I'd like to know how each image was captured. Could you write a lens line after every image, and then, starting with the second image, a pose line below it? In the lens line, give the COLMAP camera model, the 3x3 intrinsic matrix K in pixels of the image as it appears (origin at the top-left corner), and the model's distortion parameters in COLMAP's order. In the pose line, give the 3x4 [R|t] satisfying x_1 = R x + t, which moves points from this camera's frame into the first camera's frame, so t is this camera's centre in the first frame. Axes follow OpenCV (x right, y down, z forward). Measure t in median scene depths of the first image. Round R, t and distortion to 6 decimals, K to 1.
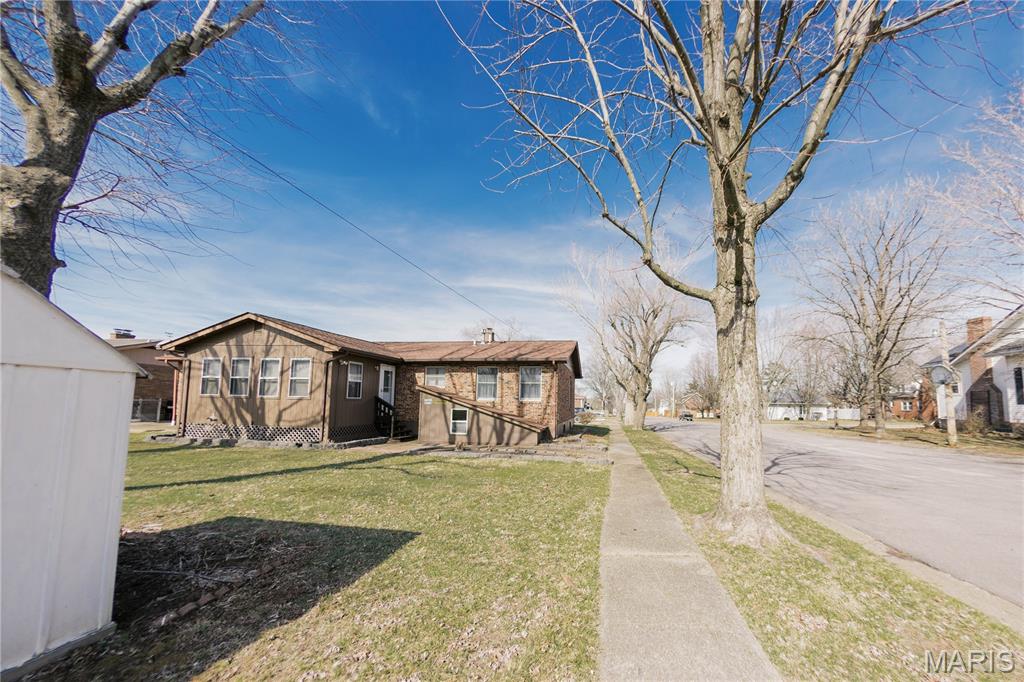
lens RADIAL K [[370.7, 0, 556.7], [0, 370.7, 380.3], [0, 0, 1]] dist [-0.000355, -0.000028]
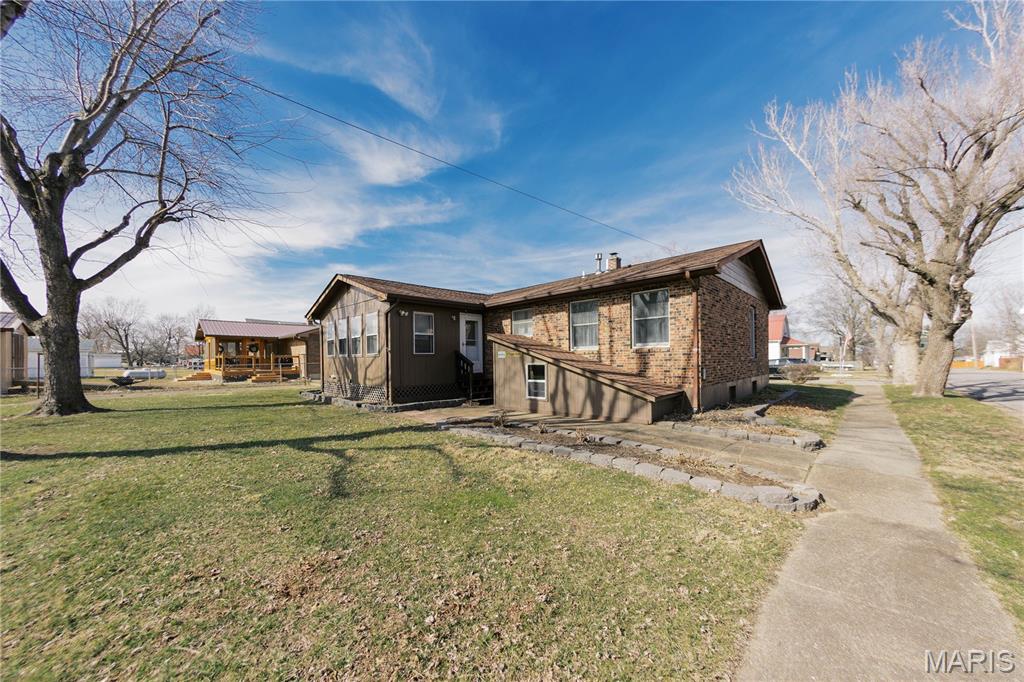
lens RADIAL K [[358.4, 0, 487.0], [0, 358.4, 363.2], [0, 0, 1]] dist [-0.001002, -0.000153]
pose [[0.779123, -0.022823, -0.626455, 0.081973], [0.068446, 0.996459, 0.048824, 0.032770], [0.623123, -0.080918, 0.777927, 0.362307]]
